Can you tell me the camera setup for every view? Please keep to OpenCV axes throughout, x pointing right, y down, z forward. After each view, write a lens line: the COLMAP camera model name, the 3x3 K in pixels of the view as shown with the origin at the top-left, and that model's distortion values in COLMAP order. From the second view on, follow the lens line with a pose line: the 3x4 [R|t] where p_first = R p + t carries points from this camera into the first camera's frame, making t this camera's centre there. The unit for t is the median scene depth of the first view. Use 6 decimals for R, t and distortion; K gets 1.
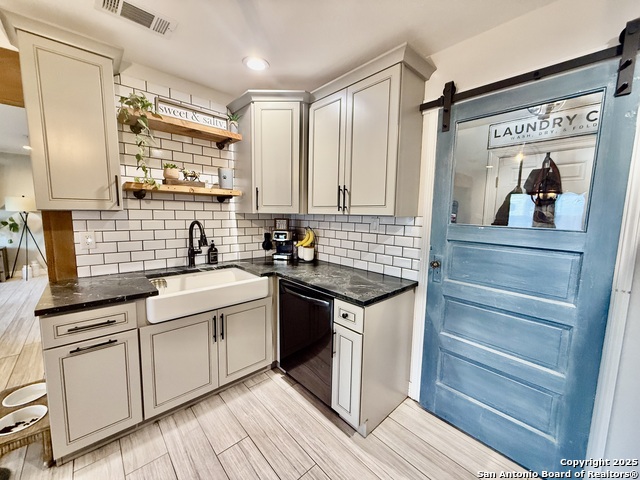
lens RADIAL K [[251.6, 0, 321.5], [0, 251.6, 240.2], [0, 0, 1]] dist [-0.001078, 0.001227]
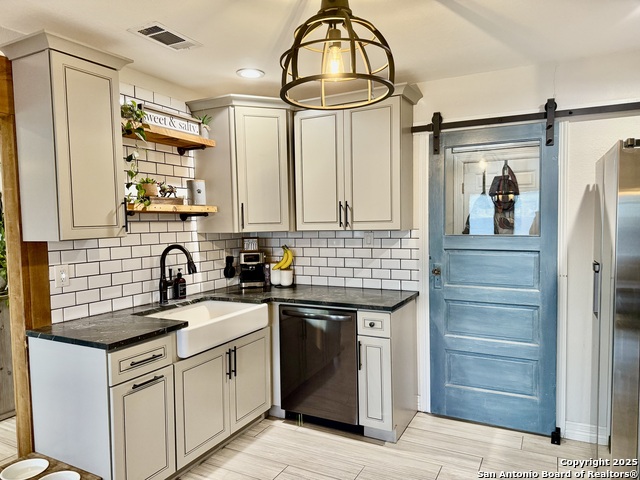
lens RADIAL K [[453.1, 0, 320.0], [0, 453.1, 241.6], [0, 0, 1]] dist [0.053135, -0.031913]
pose [[0.937676, -0.051214, 0.343716, -0.660339], [0.071942, 0.996262, -0.047817, 0.020902], [-0.339982, 0.069564, 0.937855, -0.659577]]
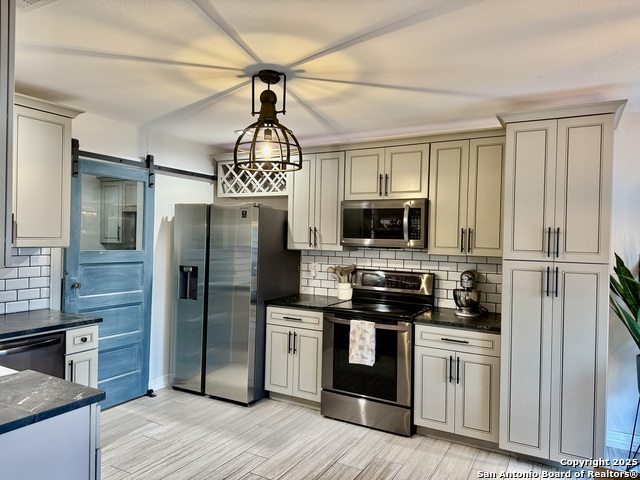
lens RADIAL K [[453.1, 0, 319.9], [0, 453.1, 240.0], [0, 0, 1]] dist [0.053135, -0.031913]
pose [[-0.307434, -0.032962, 0.950998, -1.837760], [0.072244, 0.995707, 0.057867, -0.151437], [-0.948823, 0.086494, -0.303733, 0.521003]]
